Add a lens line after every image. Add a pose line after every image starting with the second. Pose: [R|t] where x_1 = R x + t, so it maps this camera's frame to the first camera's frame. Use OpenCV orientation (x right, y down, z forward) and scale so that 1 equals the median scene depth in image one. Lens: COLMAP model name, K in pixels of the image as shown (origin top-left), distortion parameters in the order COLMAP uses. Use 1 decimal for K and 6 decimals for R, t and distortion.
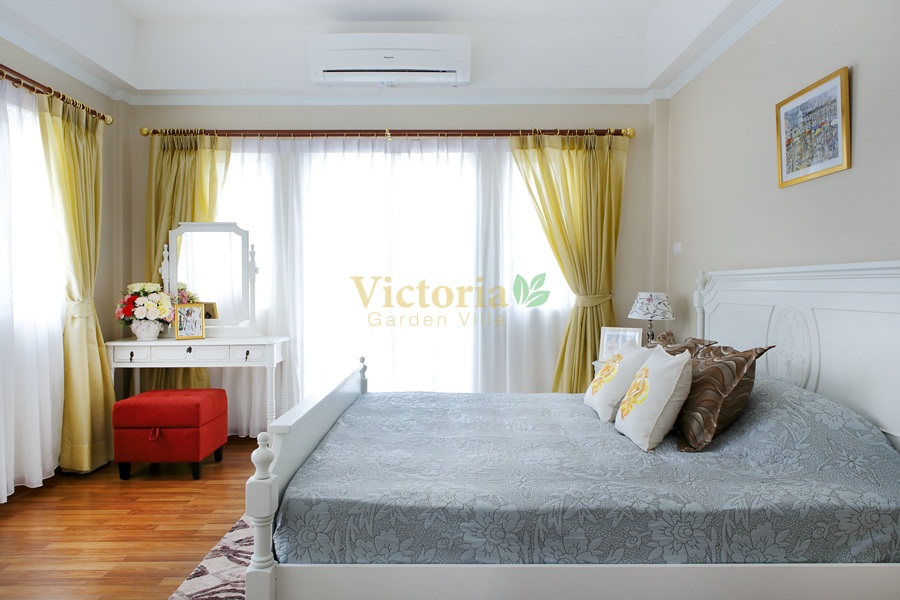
lens RADIAL K [[613.5, 0, 450.0], [0, 613.5, 300.0], [0, 0, 1]] dist [-0.000666, -0.001001]
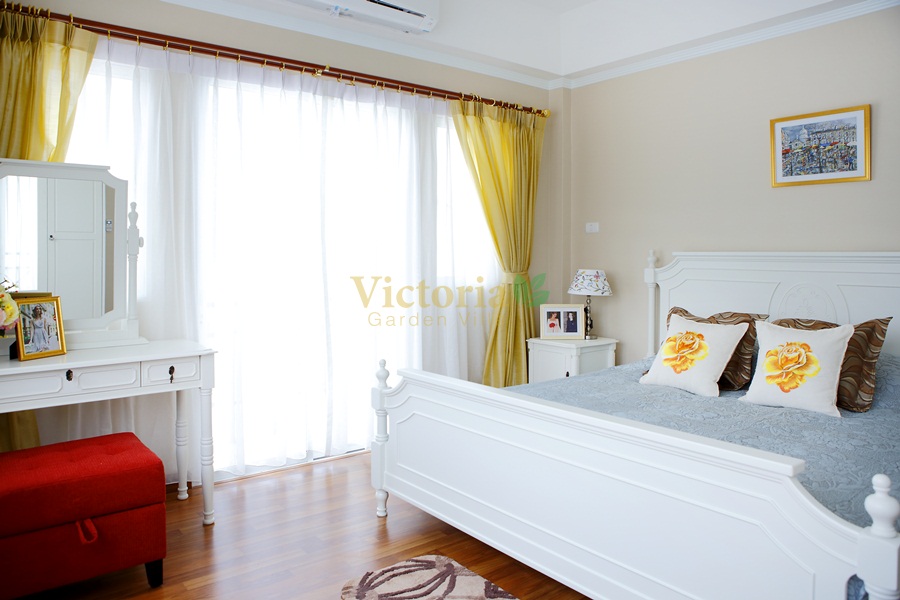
lens RADIAL K [[621.5, 0, 450.1], [0, 621.5, 252.7], [0, 0, 1]] dist [-0.106709, 0.106367]
pose [[0.780960, 0.003333, 0.624572, -0.480601], [0.010212, 0.999784, -0.018104, -0.022284], [-0.624498, 0.020517, 0.780757, 0.294019]]
